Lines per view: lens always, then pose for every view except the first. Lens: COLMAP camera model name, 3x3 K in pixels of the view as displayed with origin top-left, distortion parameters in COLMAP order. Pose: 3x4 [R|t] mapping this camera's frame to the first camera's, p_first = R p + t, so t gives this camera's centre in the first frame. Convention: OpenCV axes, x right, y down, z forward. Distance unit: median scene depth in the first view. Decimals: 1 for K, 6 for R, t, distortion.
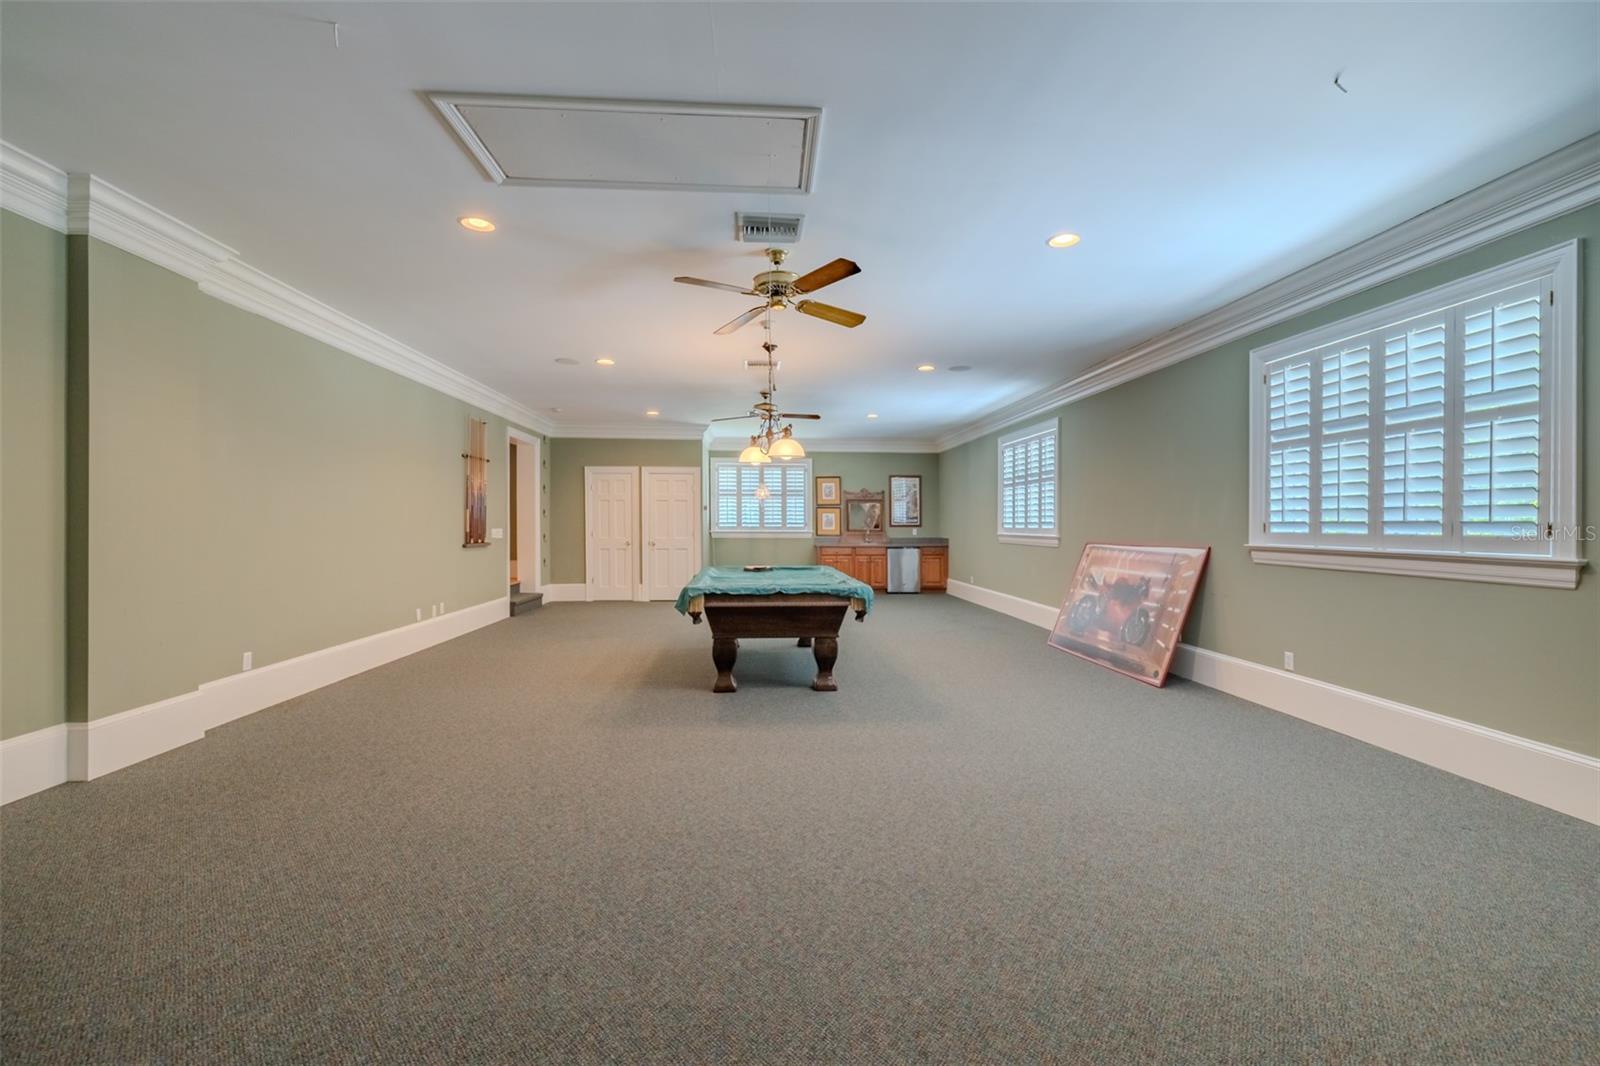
lens RADIAL K [[695.2, 0, 818.1], [0, 695.2, 523.6], [0, 0, 1]] dist [-0.001576, -0.000191]
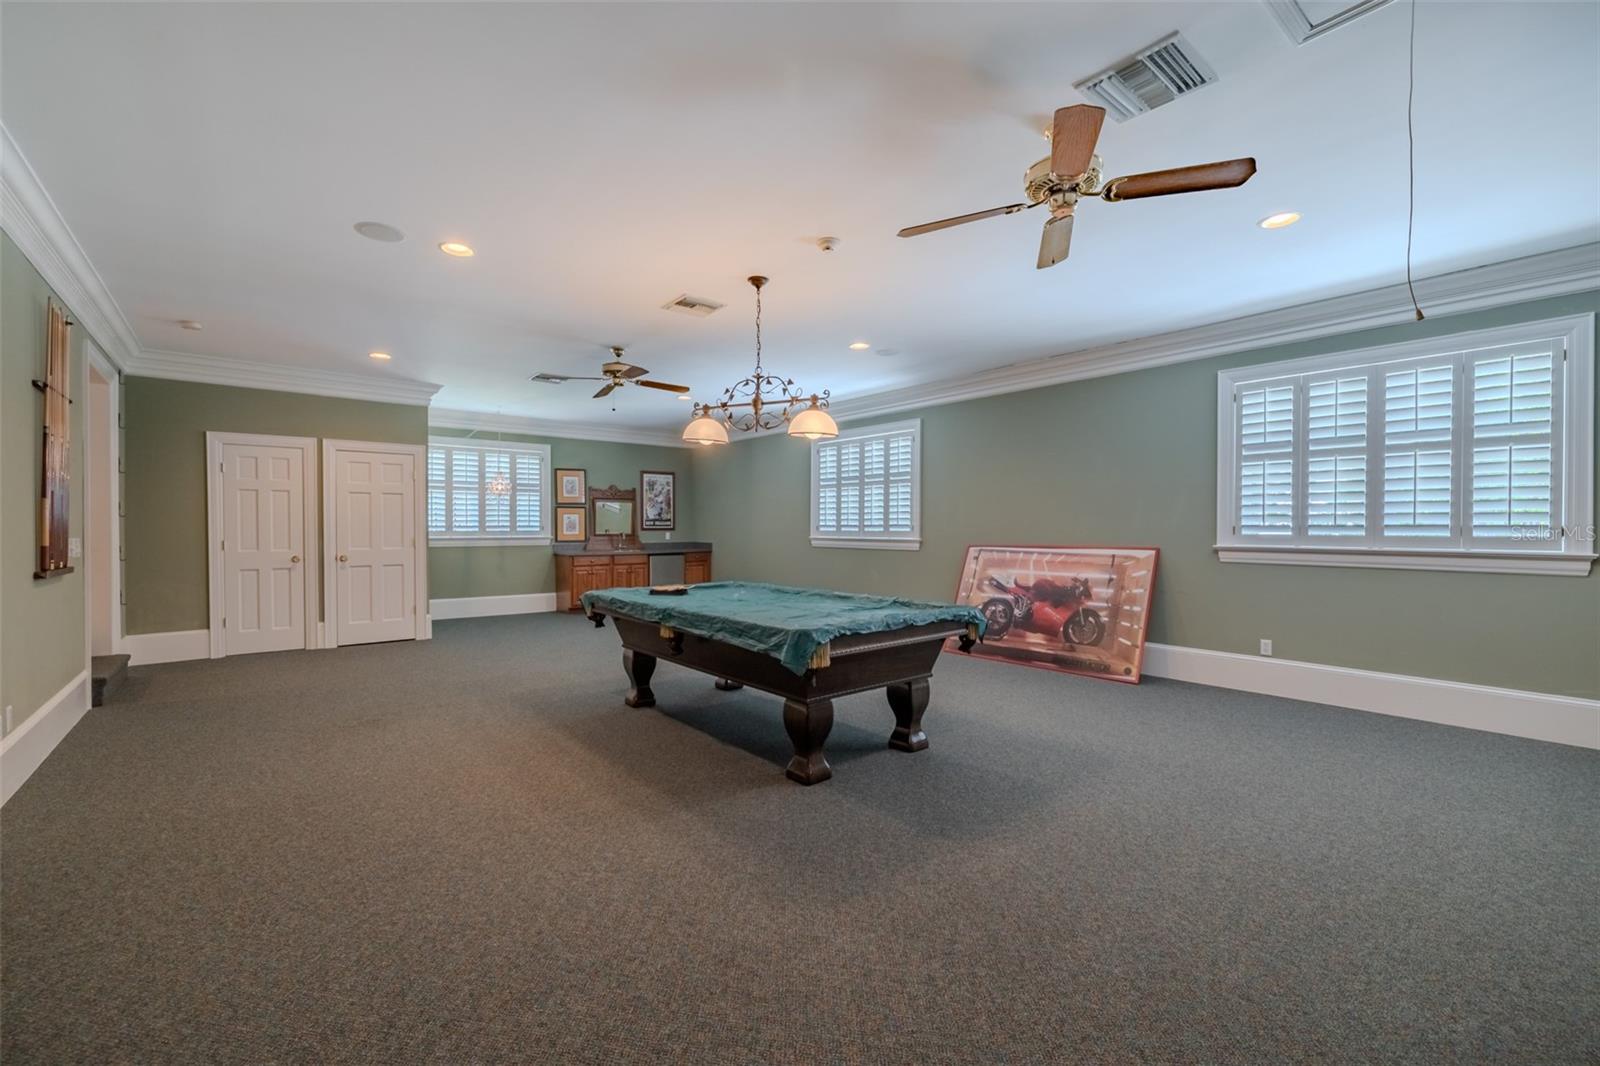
lens RADIAL K [[674.0, 0, 817.2], [0, 674.0, 531.0], [0, 0, 1]] dist [-0.000795, 0.000111]
pose [[0.814449, -0.005892, 0.580205, -0.437798], [0.001458, 0.999966, 0.008108, -0.002408], [-0.580233, -0.005758, 0.814430, 0.411338]]
